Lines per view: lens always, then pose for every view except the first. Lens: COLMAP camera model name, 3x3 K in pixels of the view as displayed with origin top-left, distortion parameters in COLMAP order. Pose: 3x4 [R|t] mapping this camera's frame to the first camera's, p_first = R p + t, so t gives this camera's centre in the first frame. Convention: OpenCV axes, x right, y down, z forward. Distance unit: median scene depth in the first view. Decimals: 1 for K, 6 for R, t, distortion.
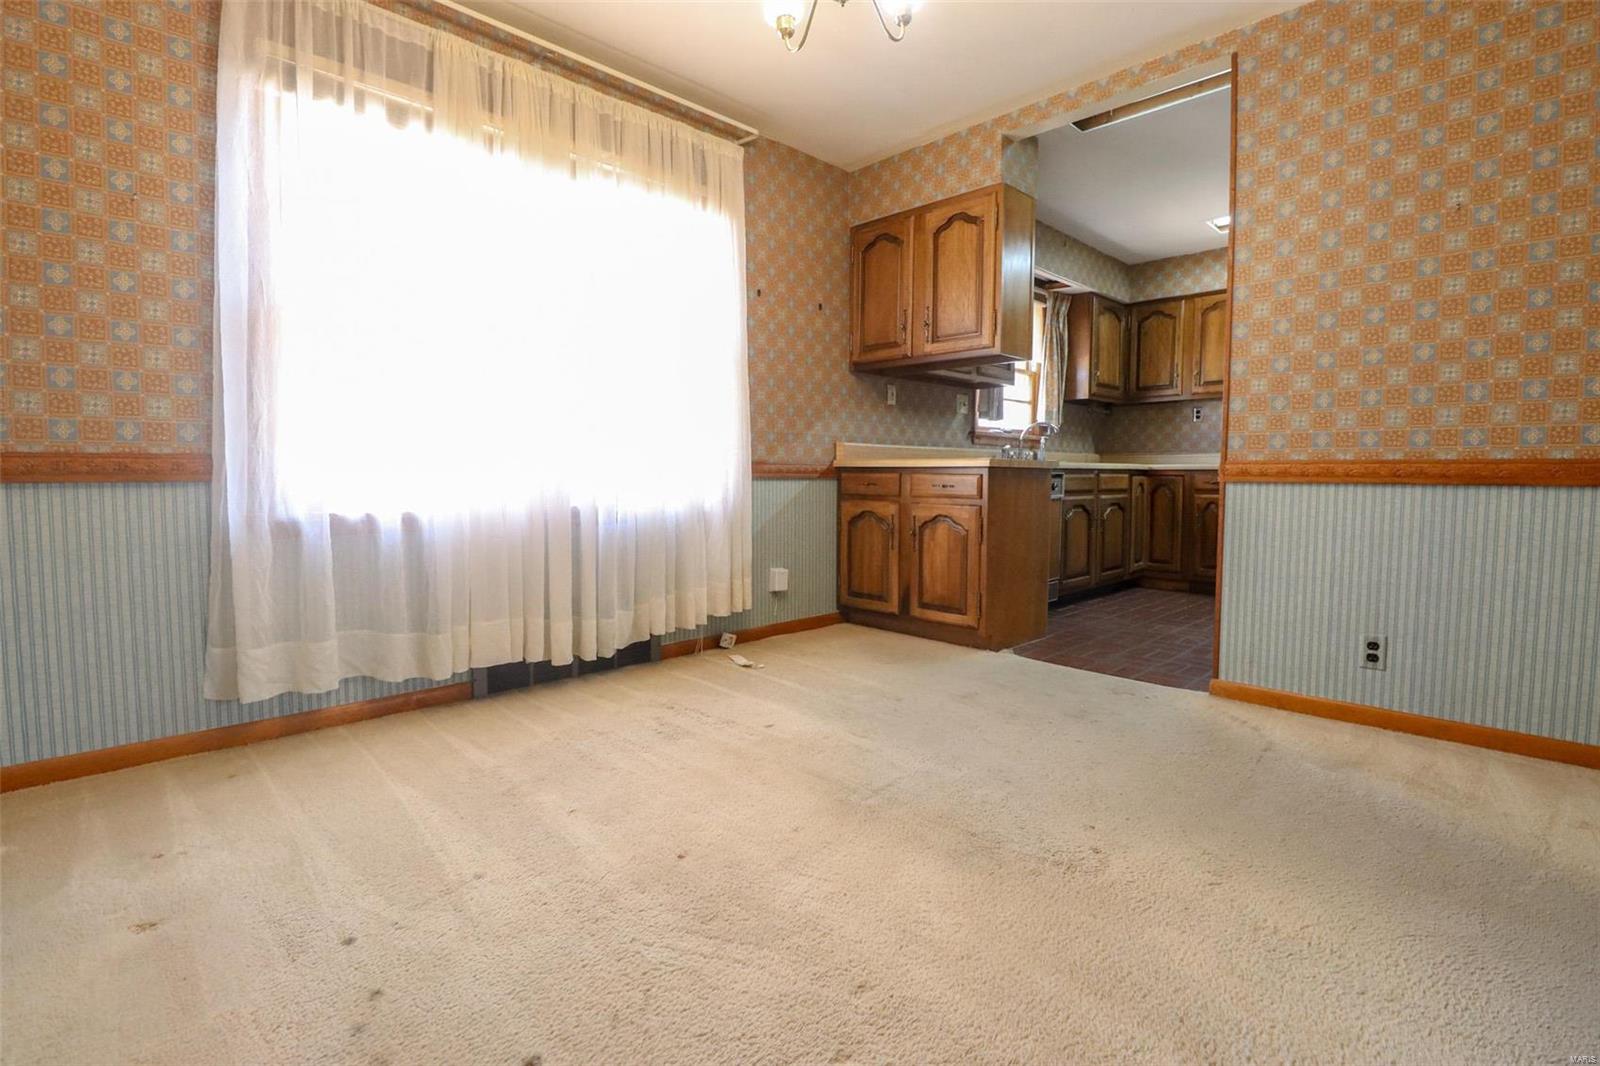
lens RADIAL K [[747.3, 0, 803.4], [0, 747.3, 527.2], [0, 0, 1]] dist [-0.037355, -0.002537]
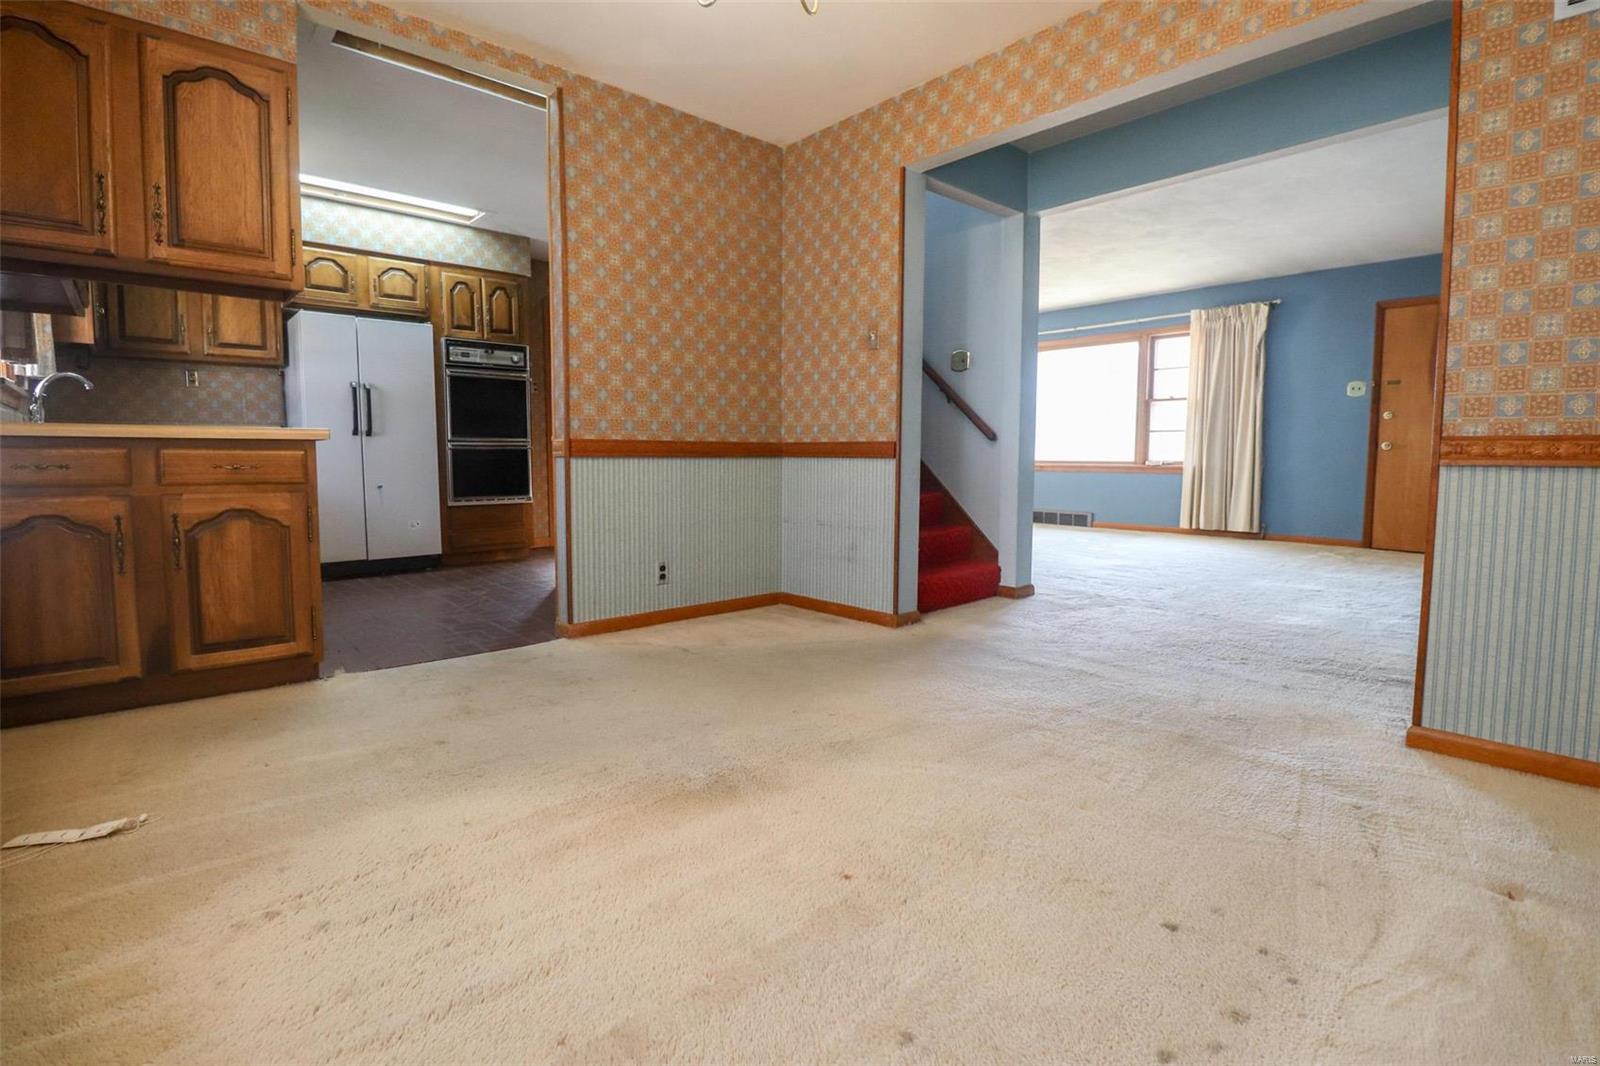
lens RADIAL K [[747.3, 0, 804.3], [0, 747.3, 525.9], [0, 0, 1]] dist [-0.037355, -0.002537]
pose [[0.020647, -0.097559, 0.995016, -0.489902], [0.062576, 0.993402, 0.096103, -0.033965], [-0.997827, 0.060280, 0.026616, 0.475322]]
